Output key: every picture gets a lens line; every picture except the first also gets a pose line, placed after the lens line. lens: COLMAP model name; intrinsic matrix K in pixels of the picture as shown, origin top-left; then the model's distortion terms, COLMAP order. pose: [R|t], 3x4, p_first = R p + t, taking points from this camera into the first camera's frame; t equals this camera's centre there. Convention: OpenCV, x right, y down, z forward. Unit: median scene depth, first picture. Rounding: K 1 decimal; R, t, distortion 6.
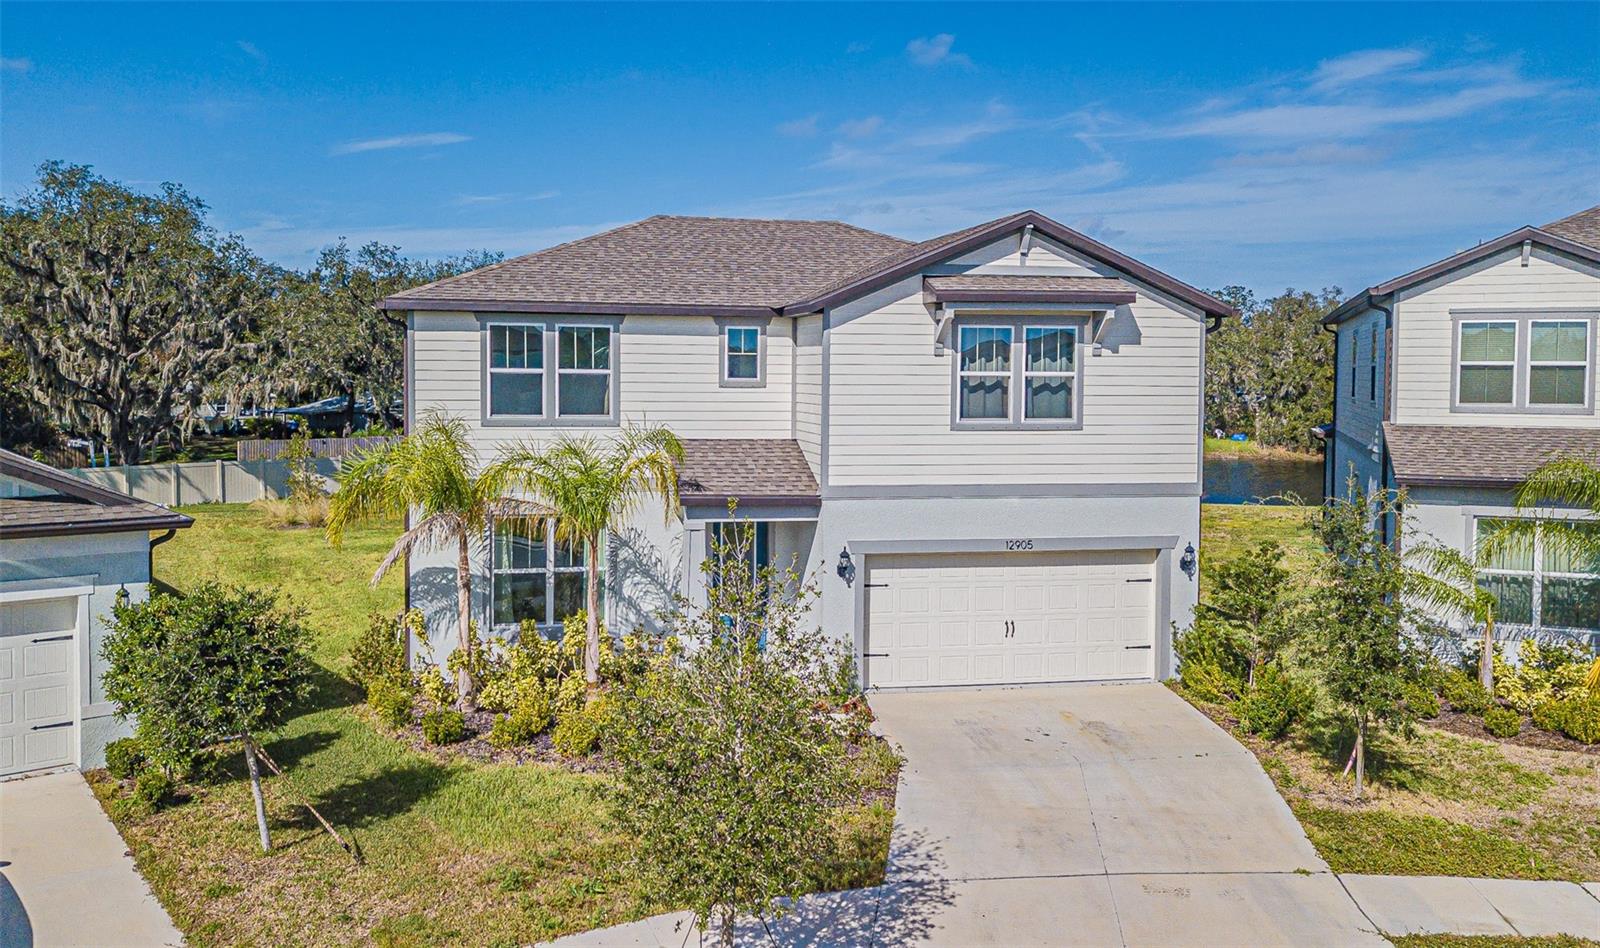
lens RADIAL K [[1311.1, 0, 749.9], [0, 1311.1, 426.6], [0, 0, 1]] dist [0.022893, 0.008744]
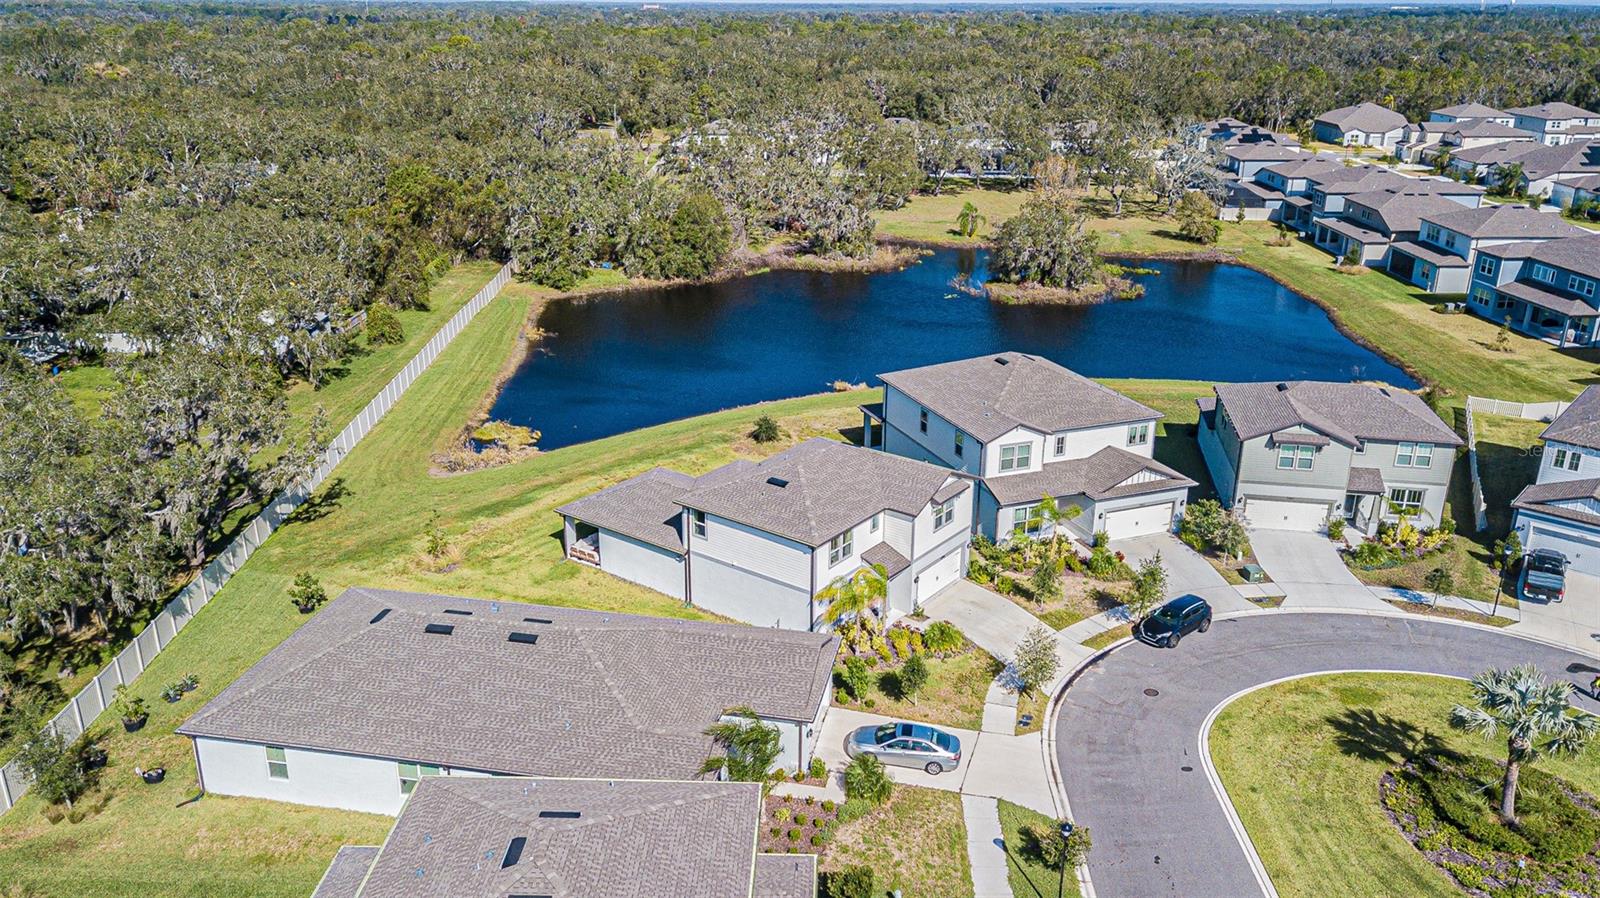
lens RADIAL K [[1223.6, 0, 794.0], [0, 1223.6, 450.9], [0, 0, 1]] dist [0.038425, -0.011214]
pose [[0.748277, -0.229032, 0.622596, -2.028579], [0.025228, 0.947657, 0.318291, -1.209313], [-0.662907, -0.222463, 0.714888, -0.995506]]
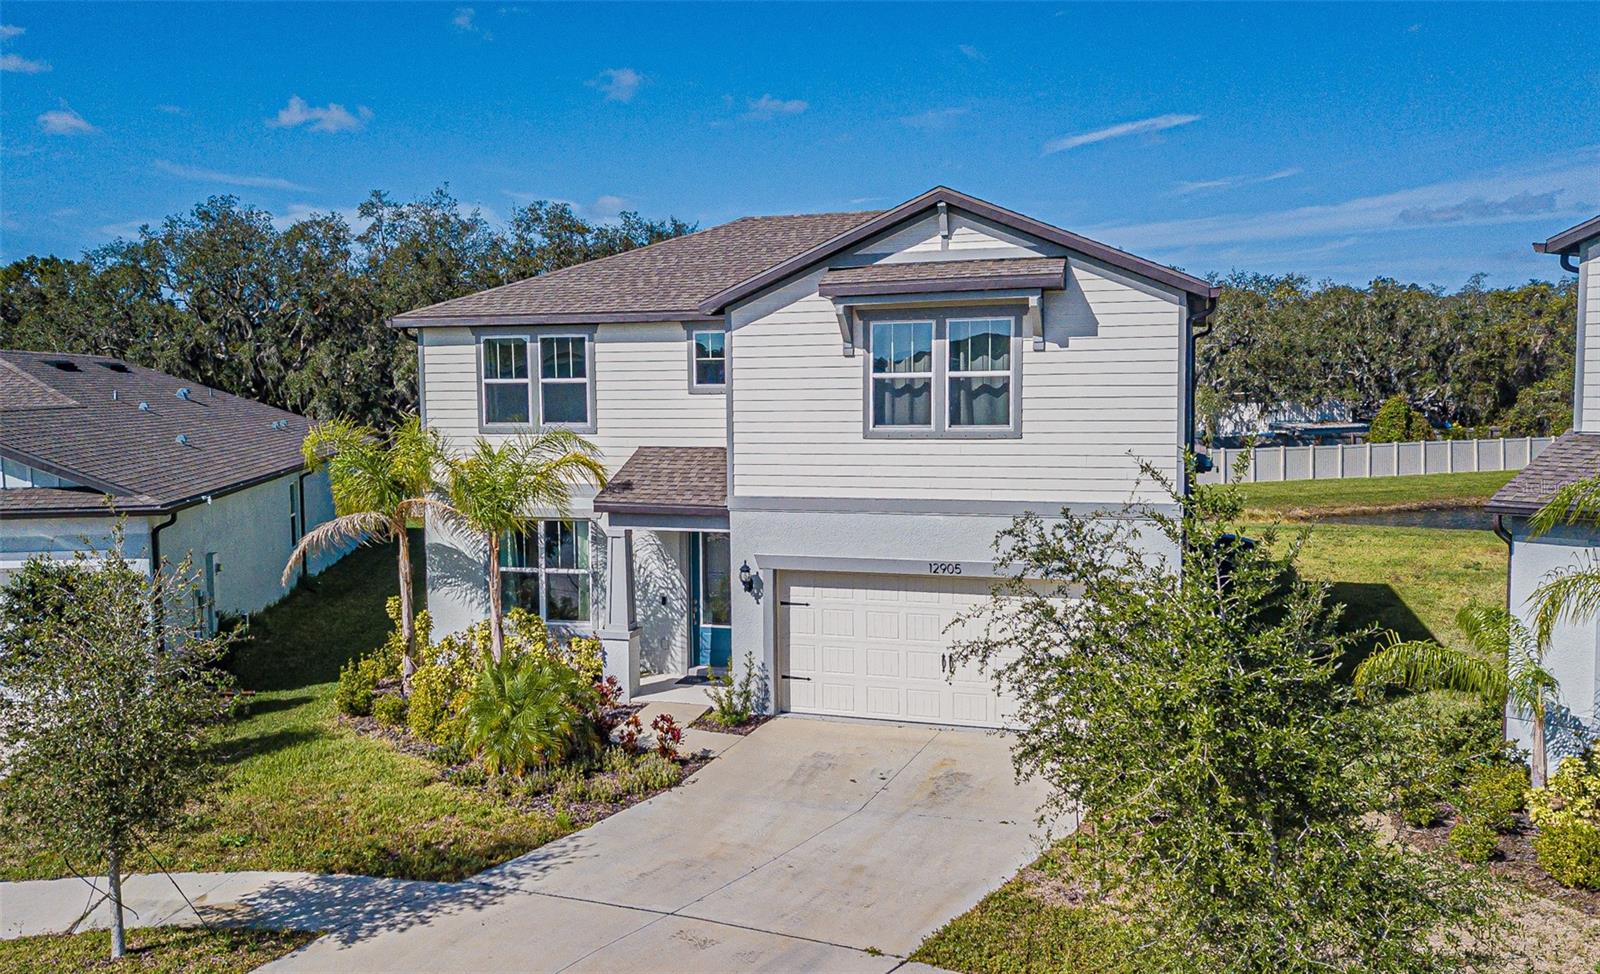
lens RADIAL K [[1379.4, 0, 724.0], [0, 1379.4, 485.0], [0, 0, 1]] dist [0.009123, 0.022396]
pose [[0.861432, 0.020143, -0.507474, 0.536143], [-0.001797, 0.999328, 0.036616, 0.000299], [0.507870, -0.030630, 0.860889, 0.125527]]
